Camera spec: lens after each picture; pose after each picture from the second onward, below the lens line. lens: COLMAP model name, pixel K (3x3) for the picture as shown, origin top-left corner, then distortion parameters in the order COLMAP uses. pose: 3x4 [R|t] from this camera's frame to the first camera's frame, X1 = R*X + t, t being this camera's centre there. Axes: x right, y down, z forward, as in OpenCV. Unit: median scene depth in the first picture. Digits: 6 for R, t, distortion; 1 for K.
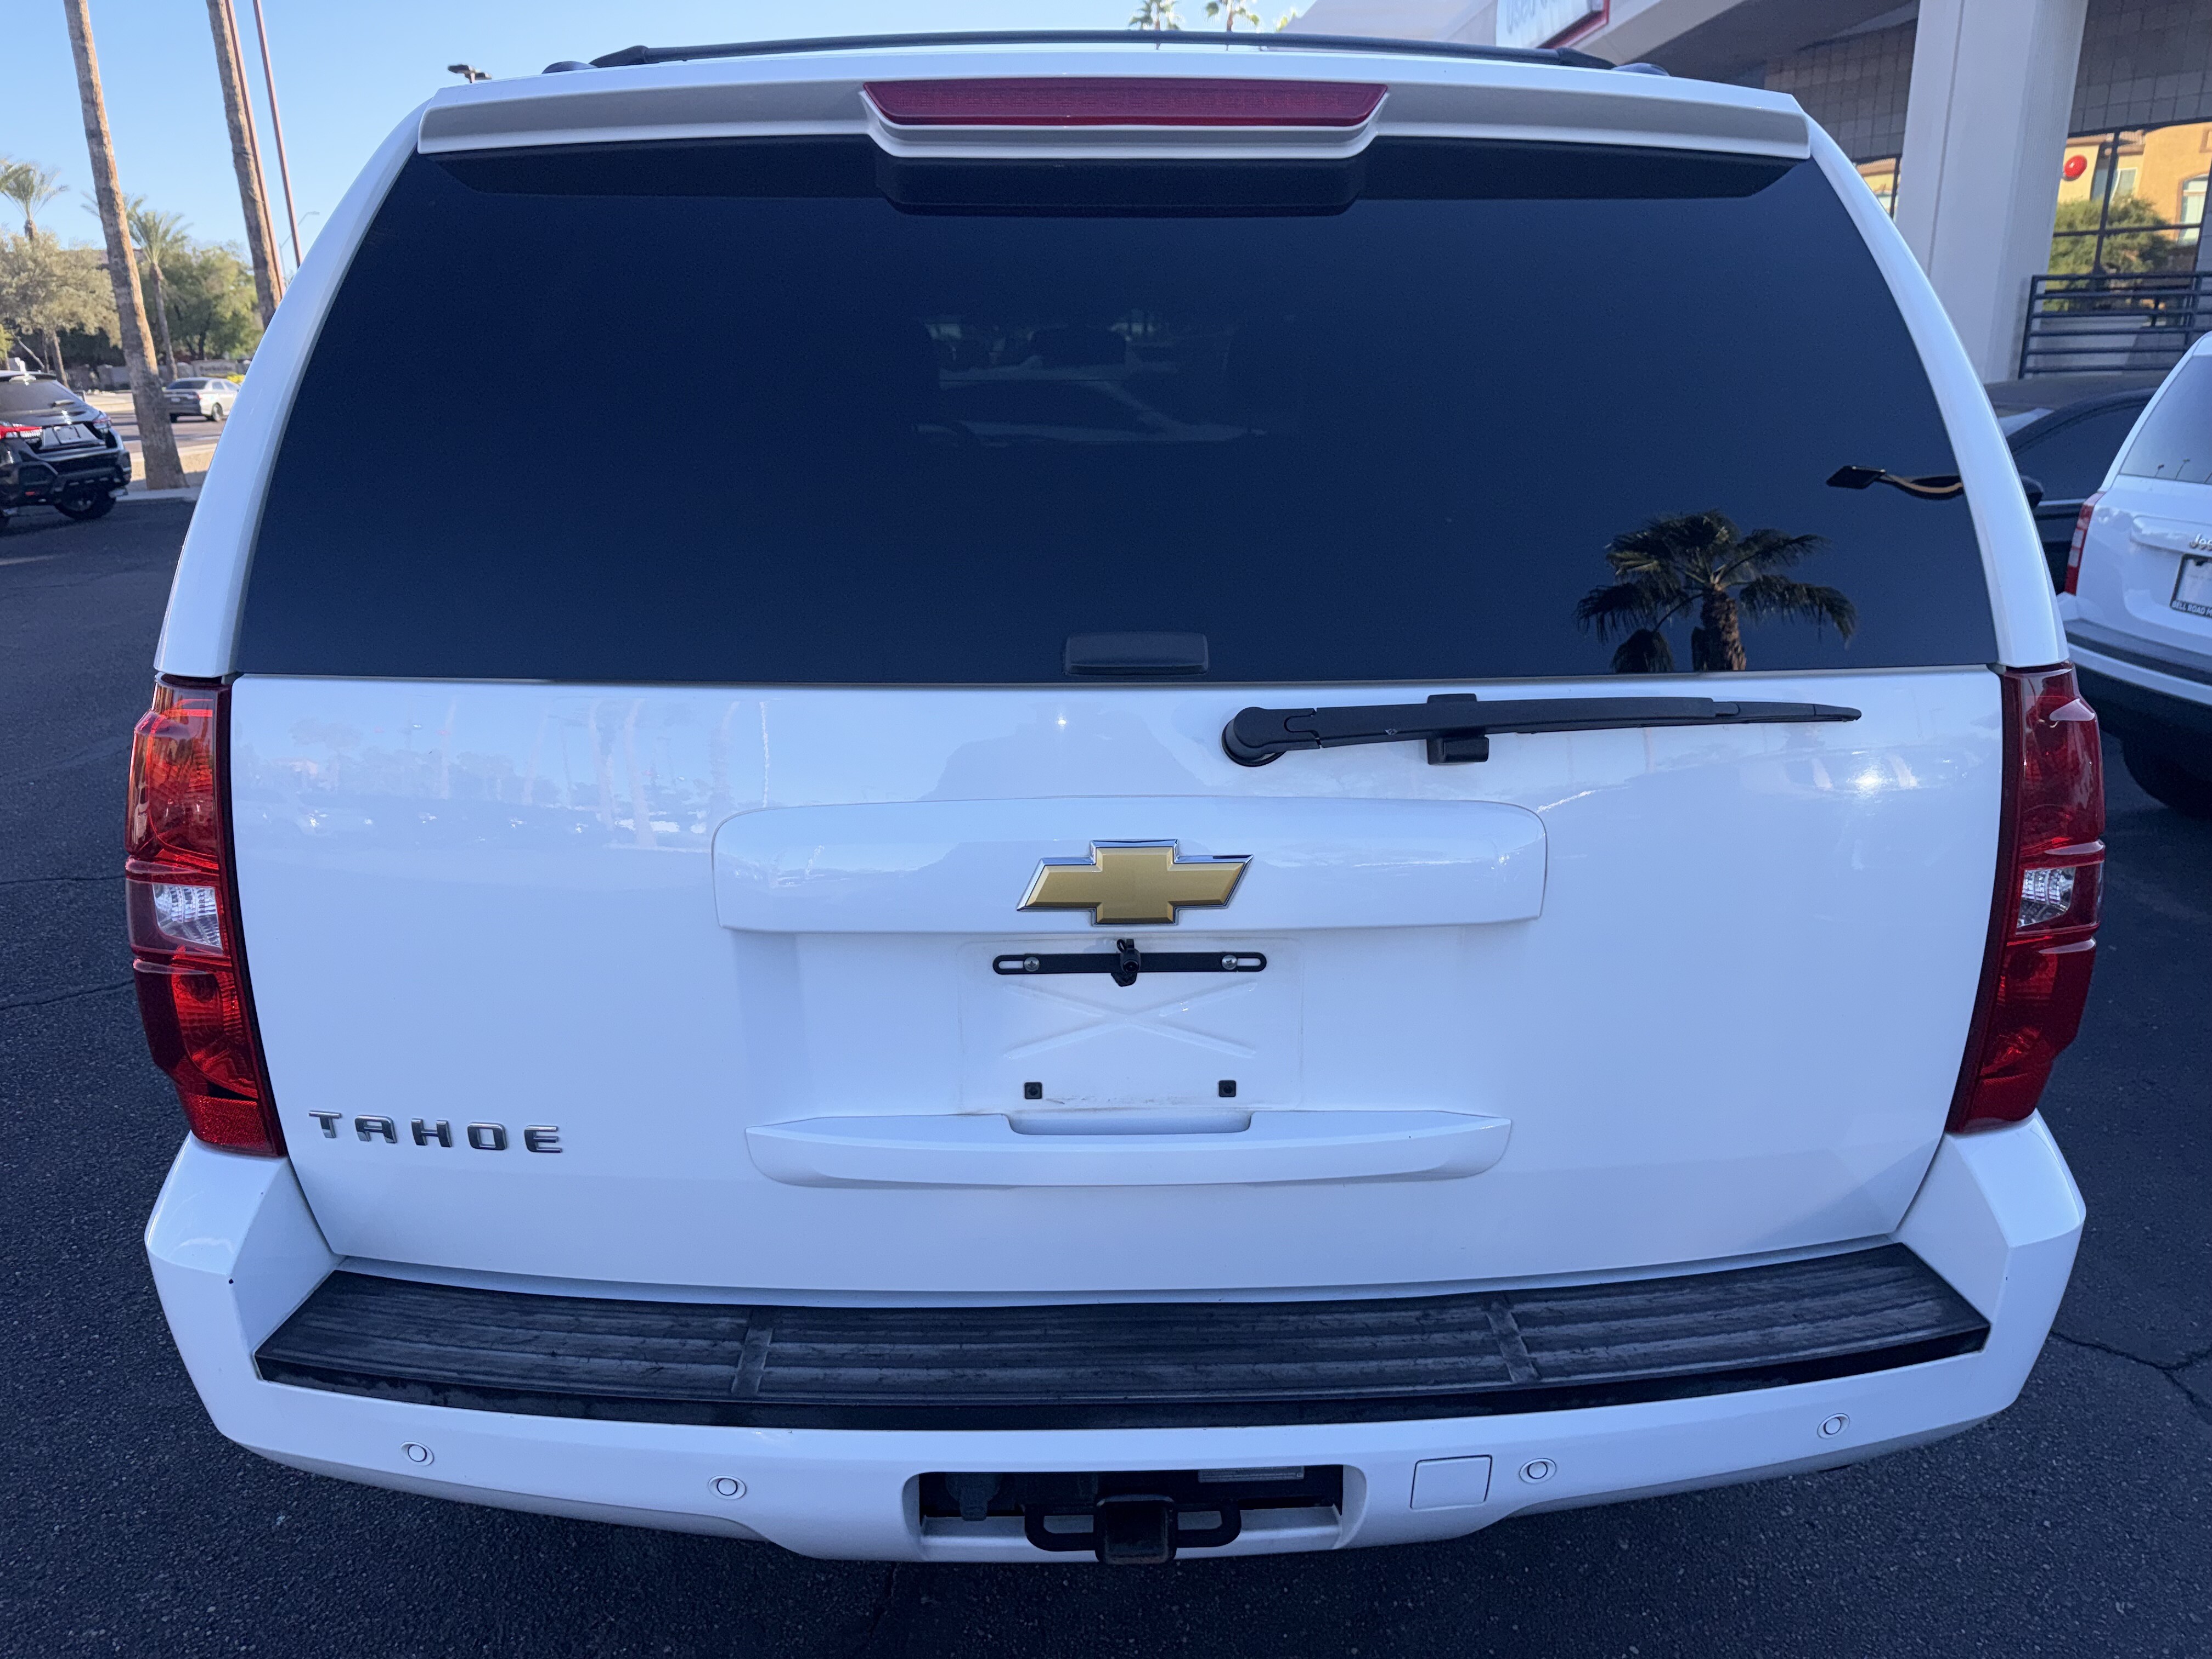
lens RADIAL K [[1563.6, 0, 1107.1], [0, 1563.6, 830.7], [0, 0, 1]] dist [-0.006320, -0.000318]
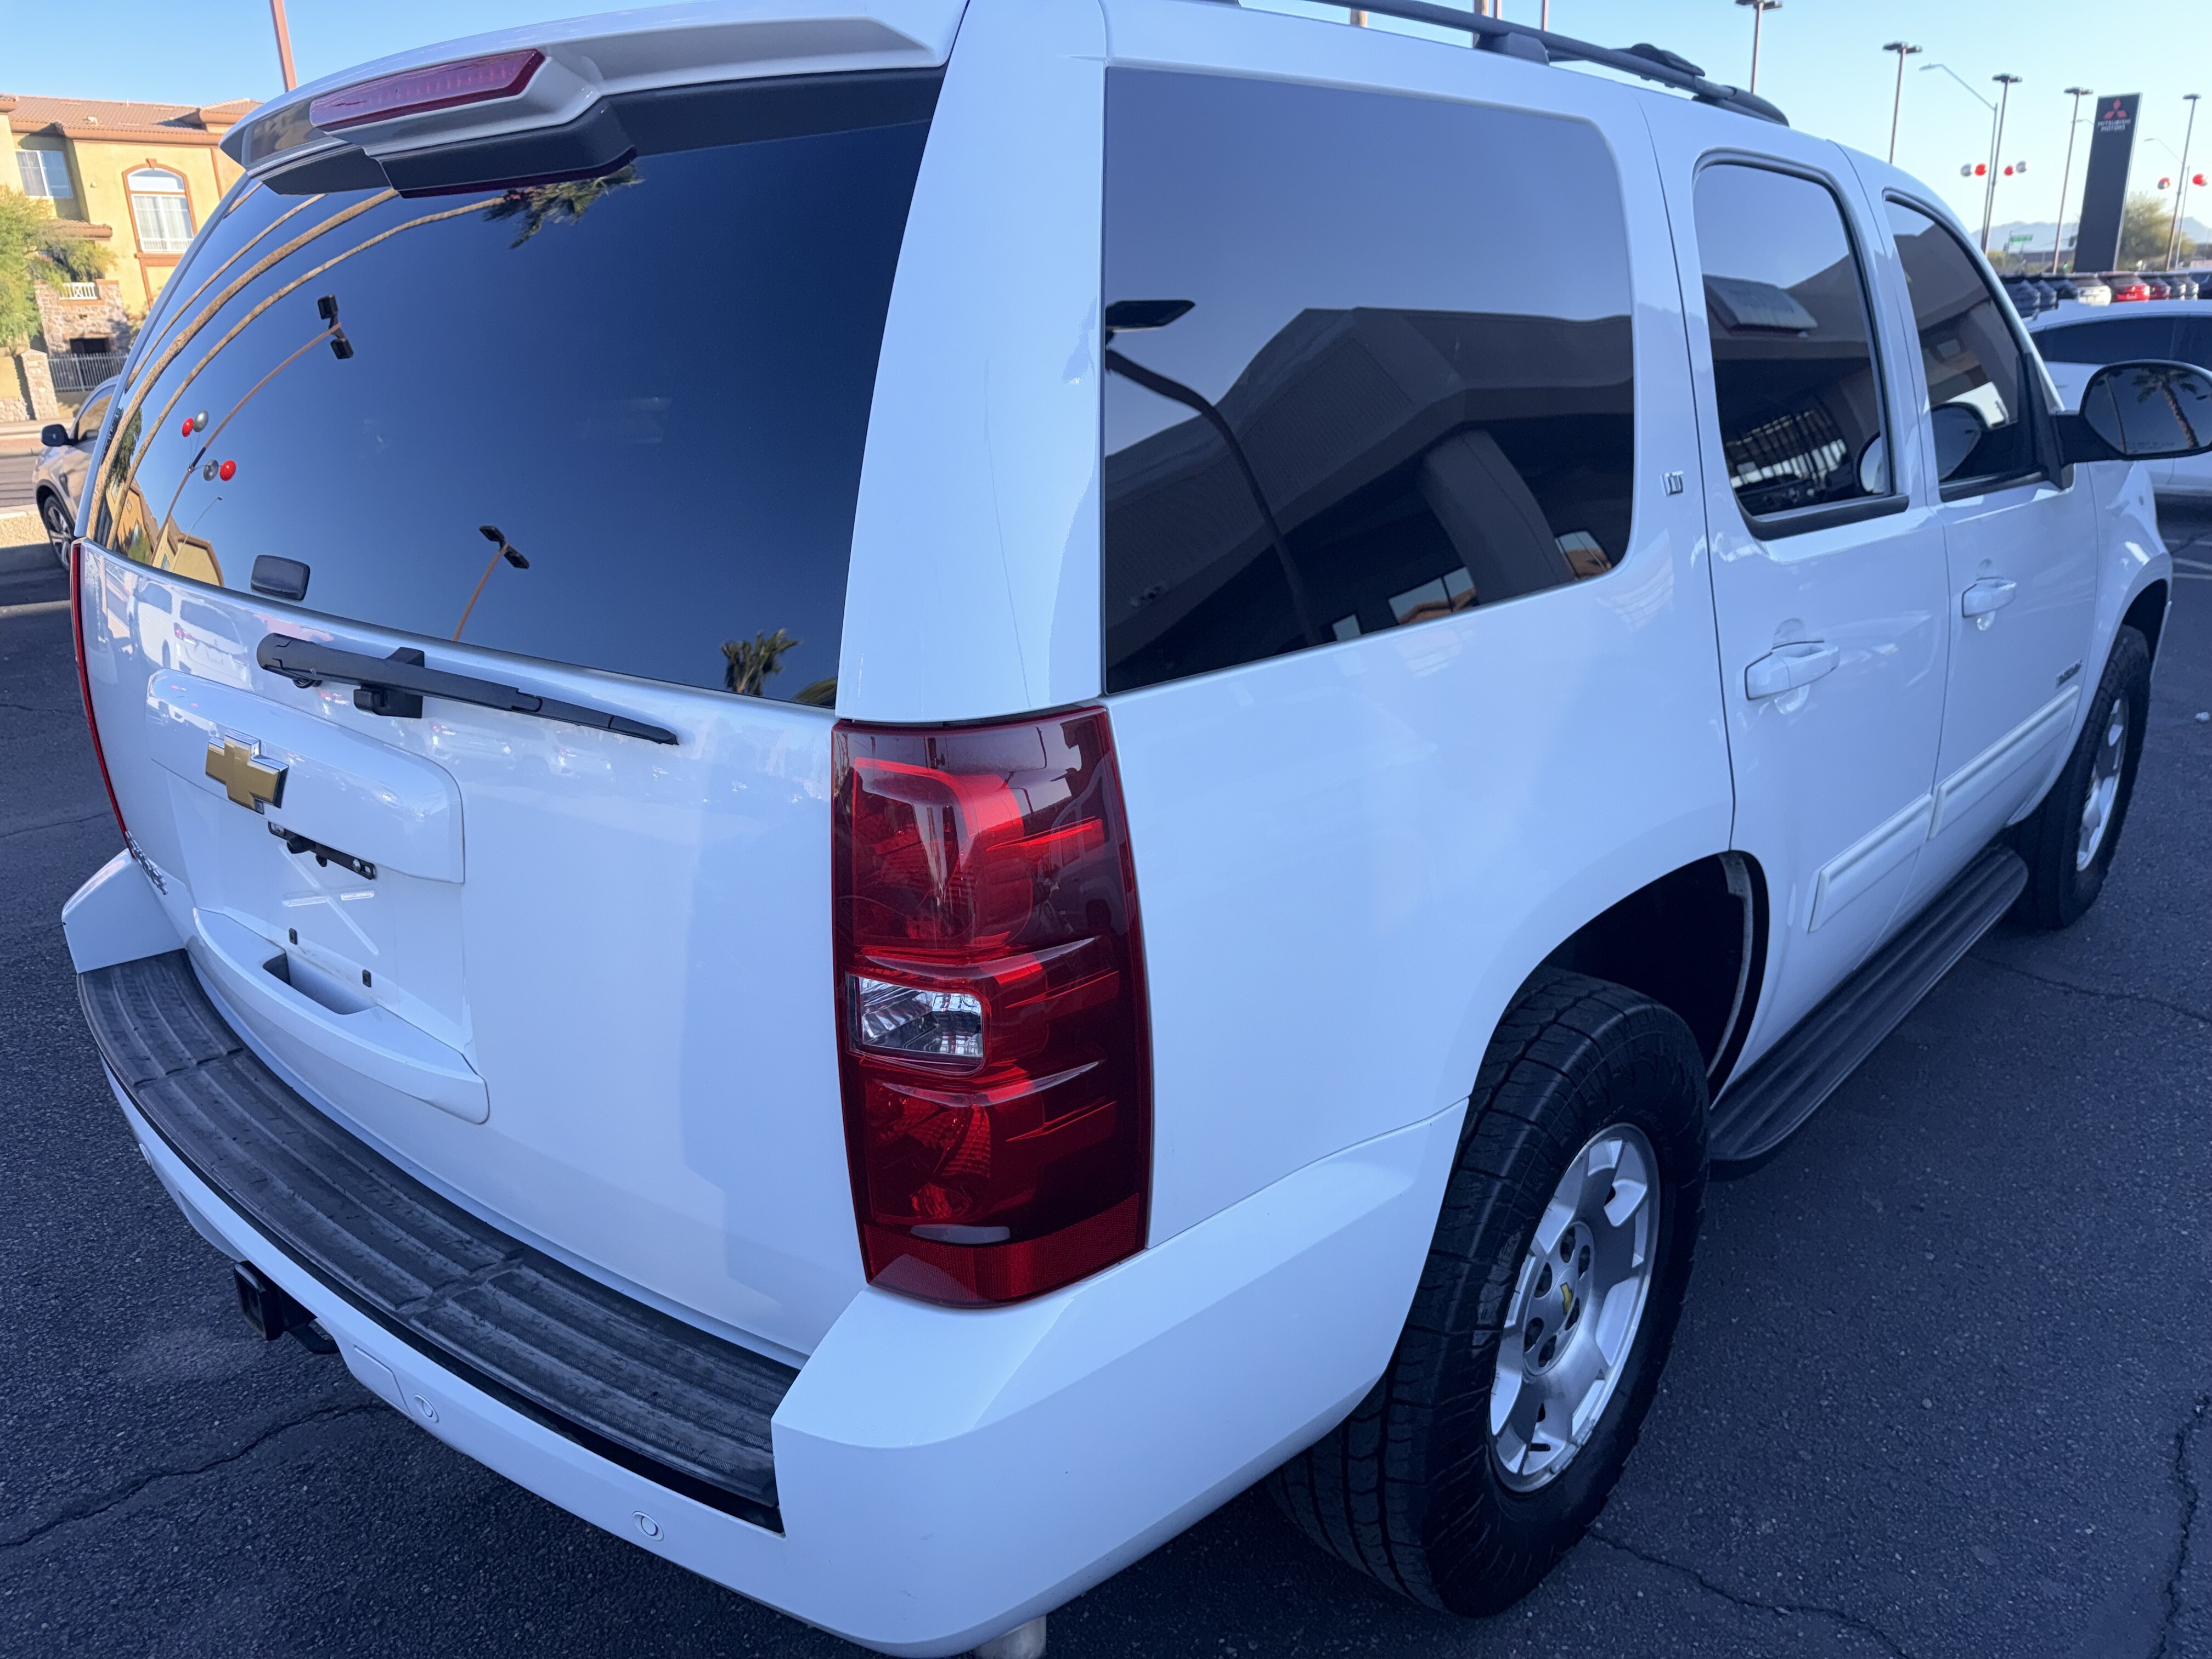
lens RADIAL K [[1563.6, 0, 1107.2], [0, 1563.6, 828.5], [0, 0, 1]] dist [-0.006320, -0.000318]
pose [[0.741452, 0.206530, -0.638431, 1.166381], [-0.184905, 0.977503, 0.101475, -0.150314], [0.645026, 0.042810, 0.762961, 0.477521]]
